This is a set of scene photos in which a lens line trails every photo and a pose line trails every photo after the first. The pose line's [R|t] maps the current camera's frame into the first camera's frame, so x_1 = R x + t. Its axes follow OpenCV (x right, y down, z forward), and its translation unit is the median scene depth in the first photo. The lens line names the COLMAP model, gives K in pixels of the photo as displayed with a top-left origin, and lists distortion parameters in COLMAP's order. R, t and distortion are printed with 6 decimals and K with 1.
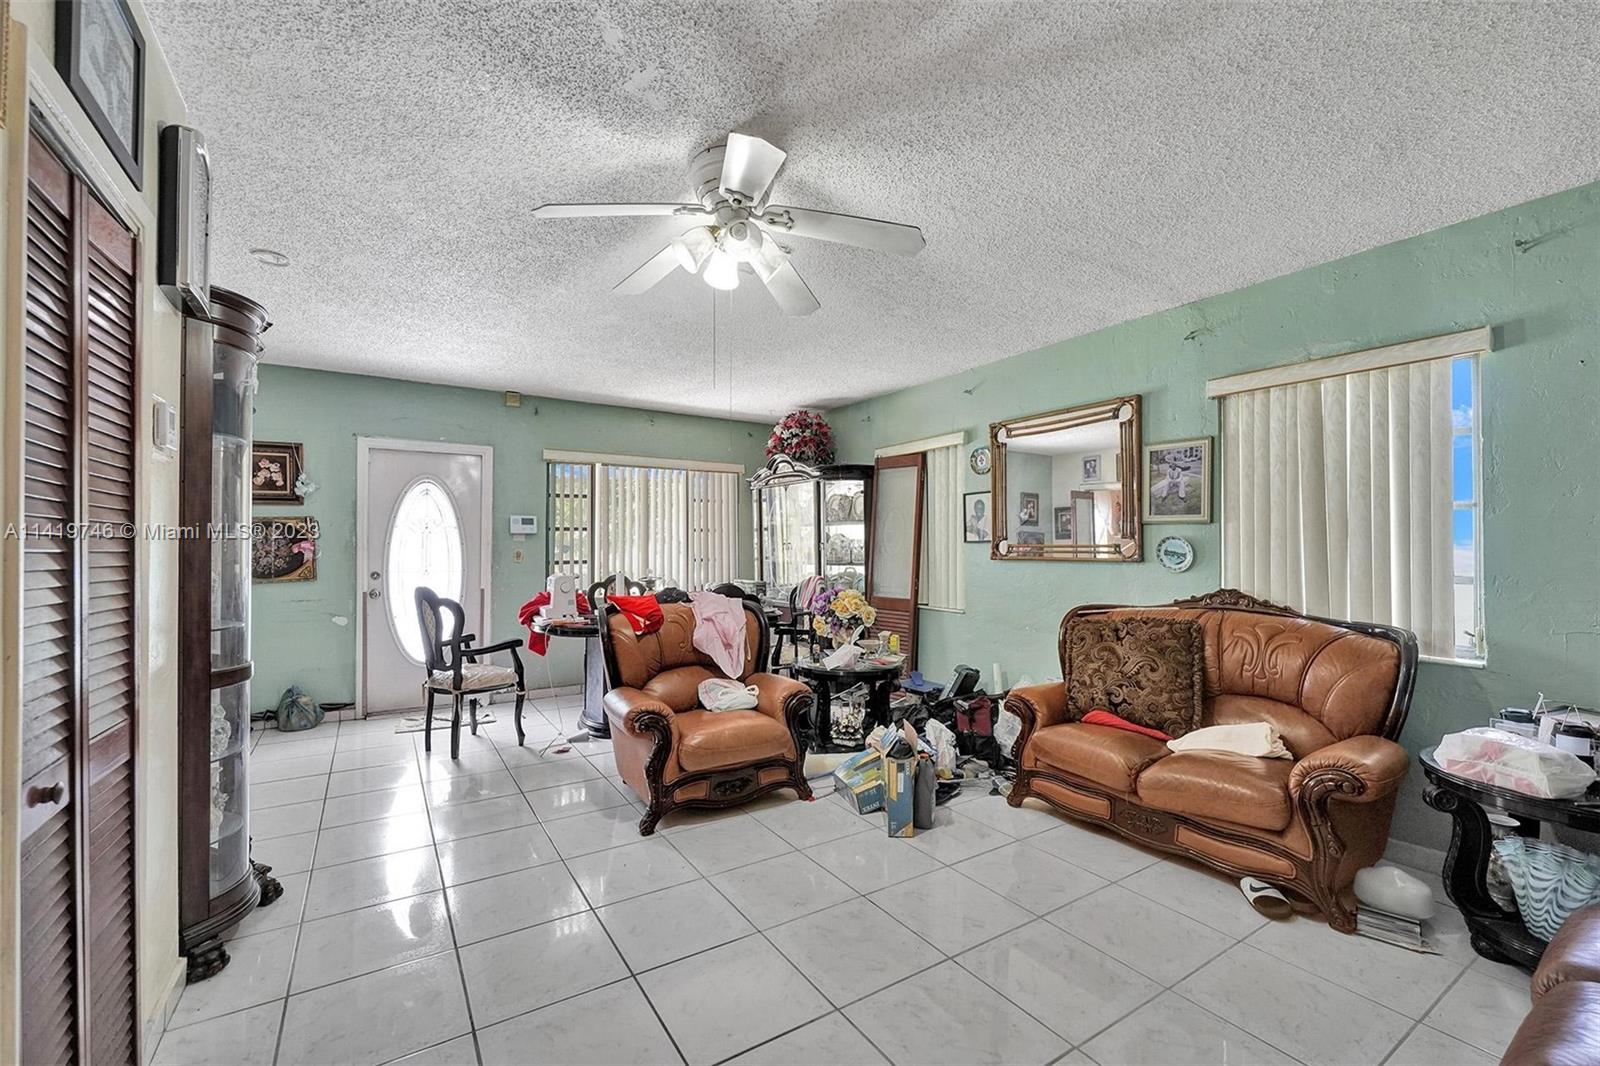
lens RADIAL K [[665.9, 0, 795.0], [0, 665.9, 545.5], [0, 0, 1]] dist [0.000729, 0.000258]
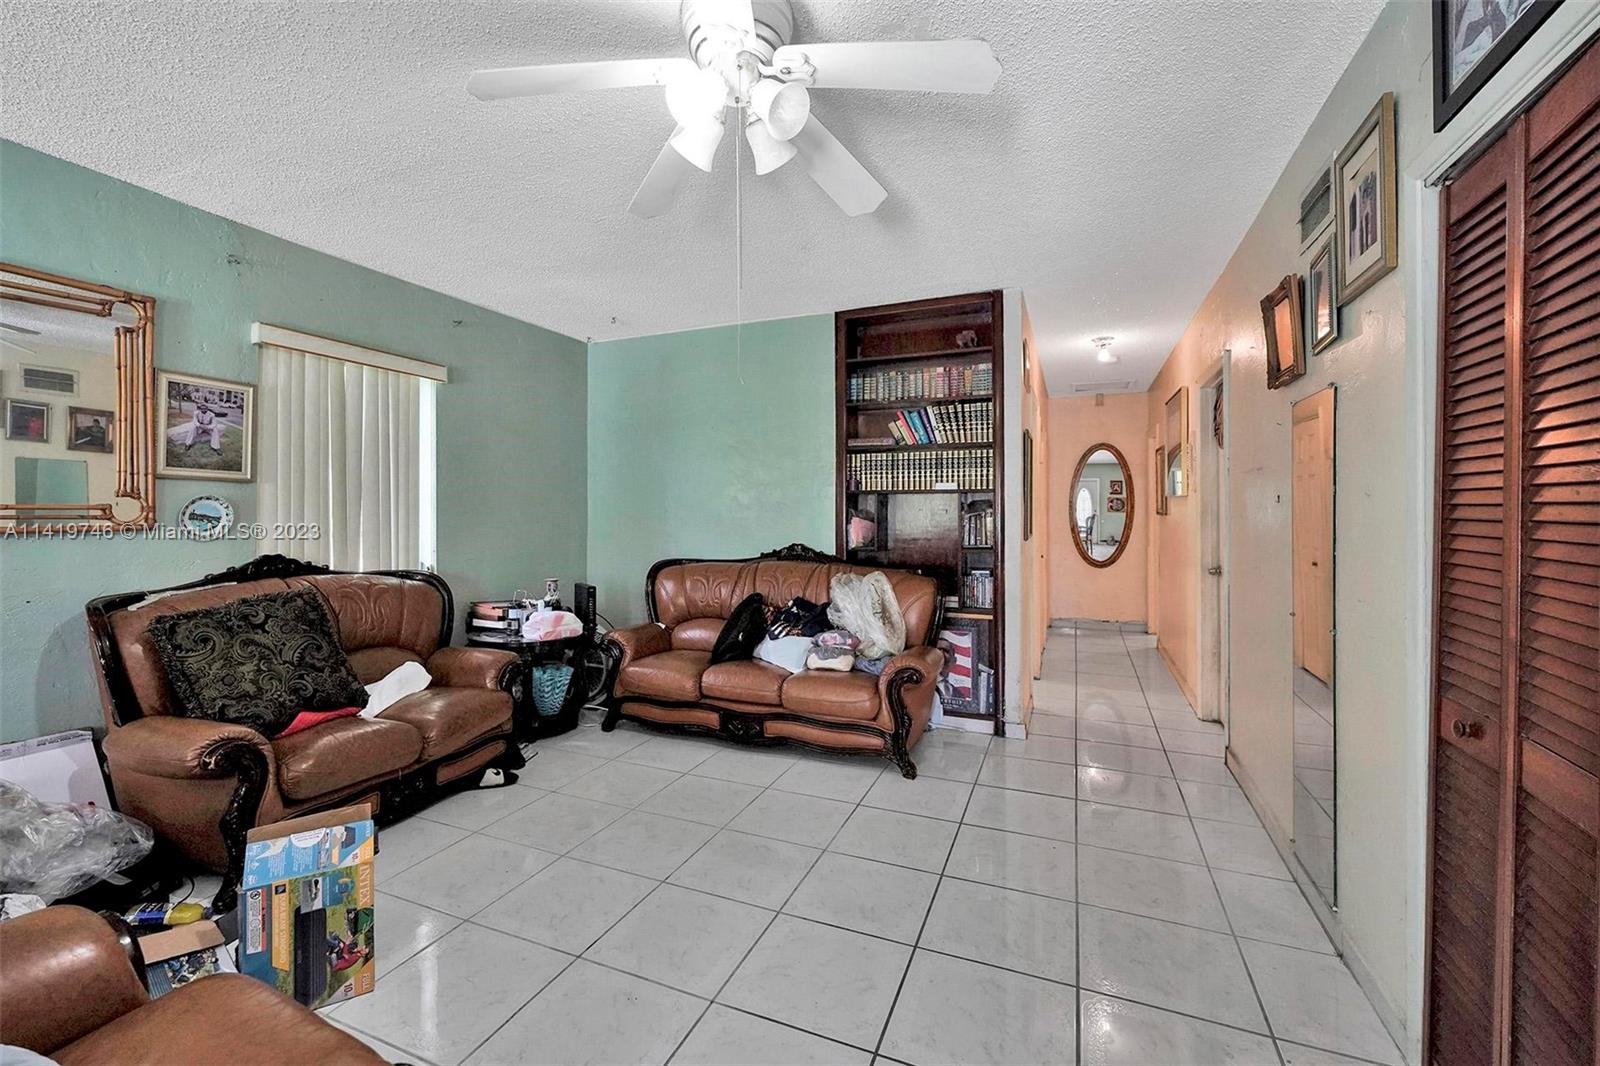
lens RADIAL K [[687.6, 0, 779.8], [0, 687.6, 503.2], [0, 0, 1]] dist [0.000946, 0.000058]
pose [[-0.558726, 0.006100, 0.829330, -0.467875], [-0.005174, 0.999928, -0.010840, 0.000275], [-0.829336, -0.010348, -0.558654, 0.825717]]
